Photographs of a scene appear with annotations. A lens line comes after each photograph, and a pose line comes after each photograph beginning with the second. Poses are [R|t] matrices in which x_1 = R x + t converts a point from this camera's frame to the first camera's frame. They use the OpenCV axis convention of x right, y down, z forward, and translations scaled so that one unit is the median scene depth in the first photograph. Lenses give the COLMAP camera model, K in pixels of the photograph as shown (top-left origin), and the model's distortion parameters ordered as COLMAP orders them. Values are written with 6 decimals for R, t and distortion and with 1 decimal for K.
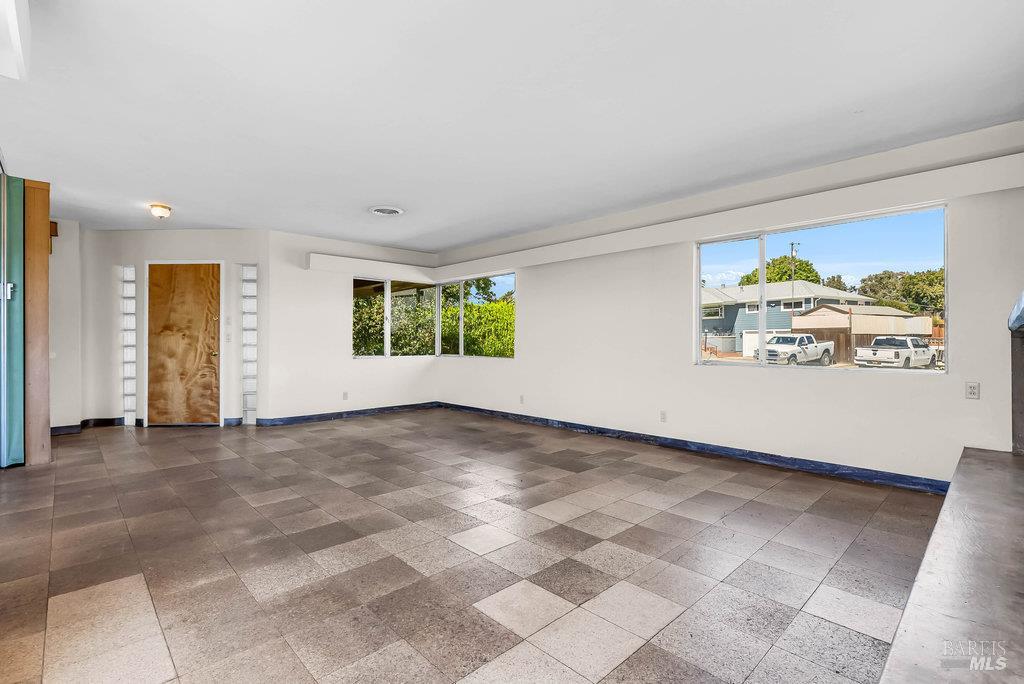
lens RADIAL K [[472.1, 0, 514.8], [0, 472.1, 340.5], [0, 0, 1]] dist [-0.001082, 0.000311]
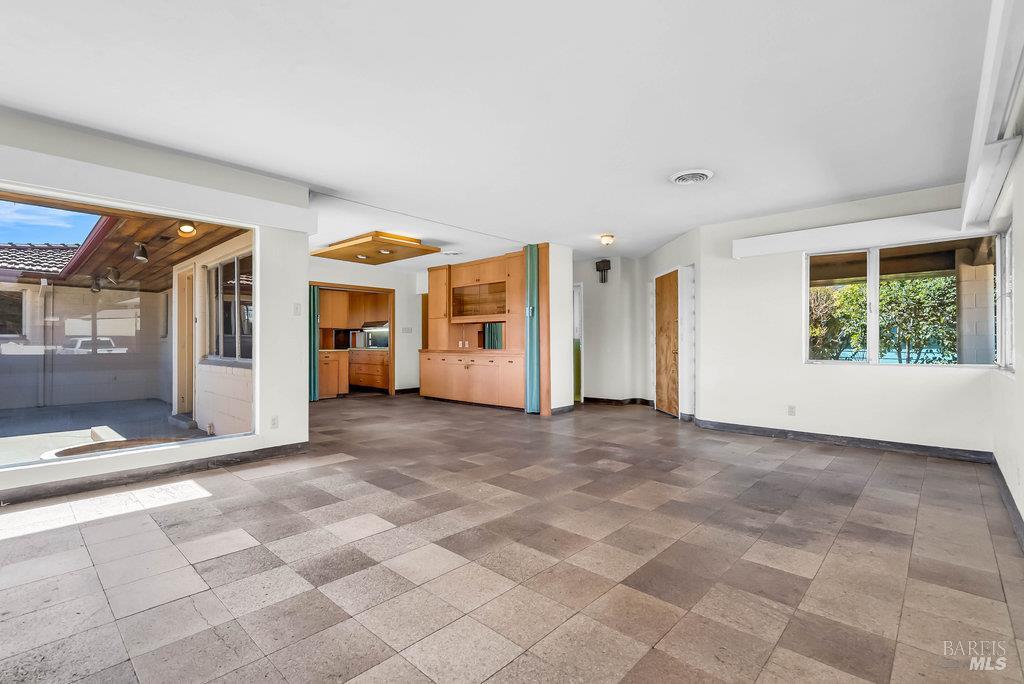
lens RADIAL K [[472.1, 0, 515.0], [0, 472.1, 339.5], [0, 0, 1]] dist [-0.001082, 0.000311]
pose [[0.061056, -0.004366, -0.998125, 0.675058], [-0.000812, 0.999990, -0.004424, 0.006835], [0.998134, 0.001080, 0.061052, 0.865314]]
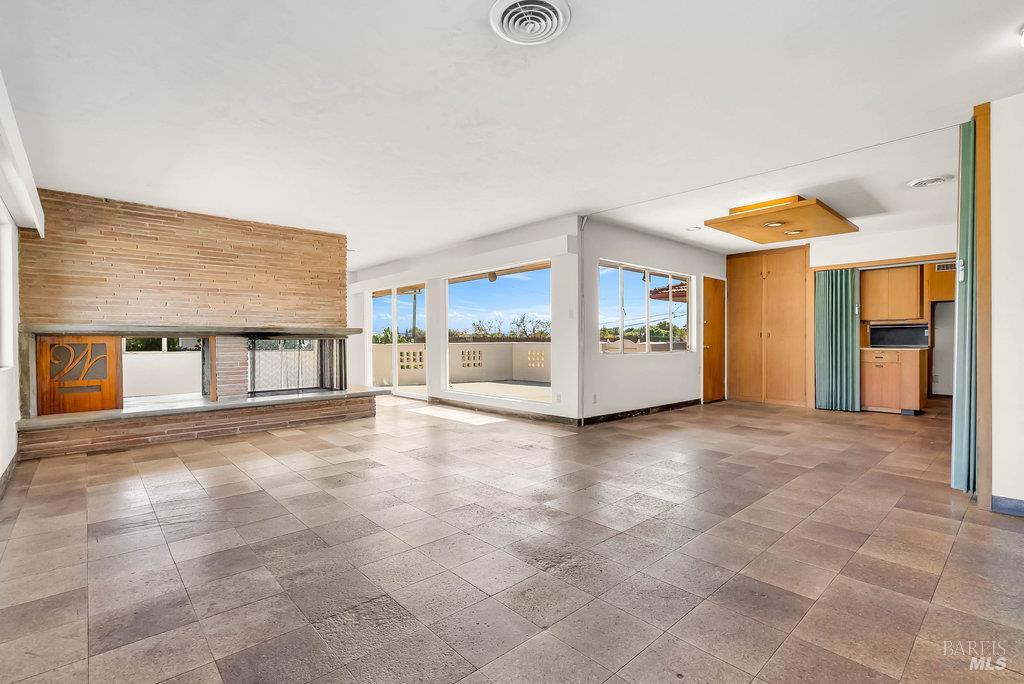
lens RADIAL K [[472.1, 0, 511.5], [0, 472.1, 344.9], [0, 0, 1]] dist [-0.001082, 0.000311]
pose [[-0.999266, 0.003765, 0.038125, -0.363637], [0.004132, 0.999946, 0.009572, 0.008611], [-0.038087, 0.009723, -0.999227, 1.883406]]
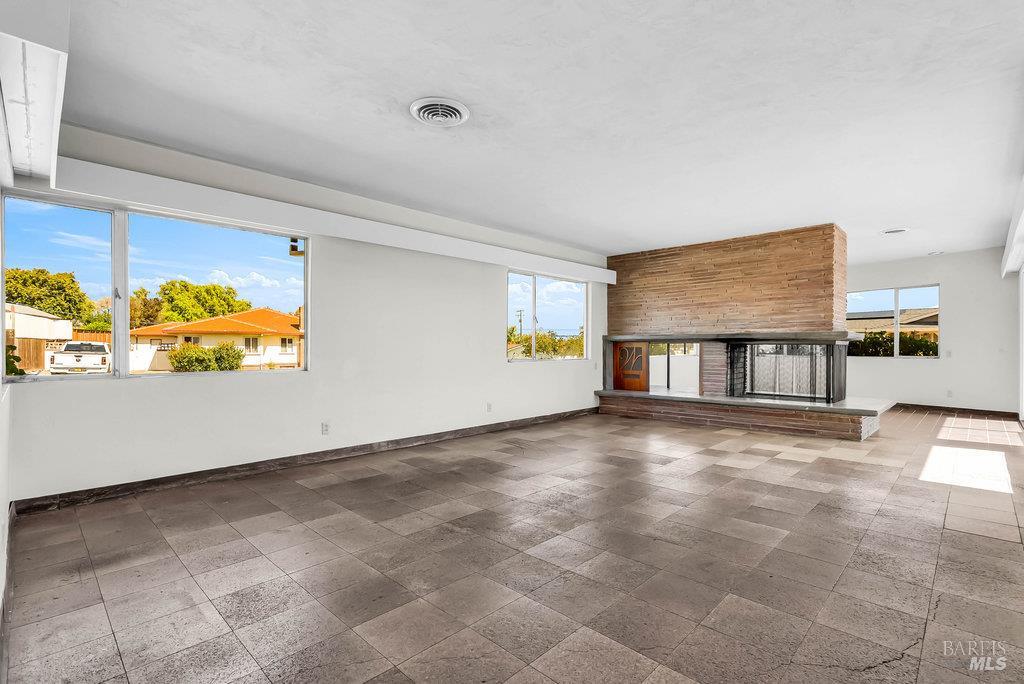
lens RADIAL K [[472.1, 0, 521.8], [0, 472.1, 357.6], [0, 0, 1]] dist [-0.001082, 0.000311]
pose [[-0.039539, -0.022835, 0.998957, -1.121535], [-0.001085, 0.999739, 0.022810, 0.010575], [-0.999217, -0.000182, -0.039554, 1.226330]]
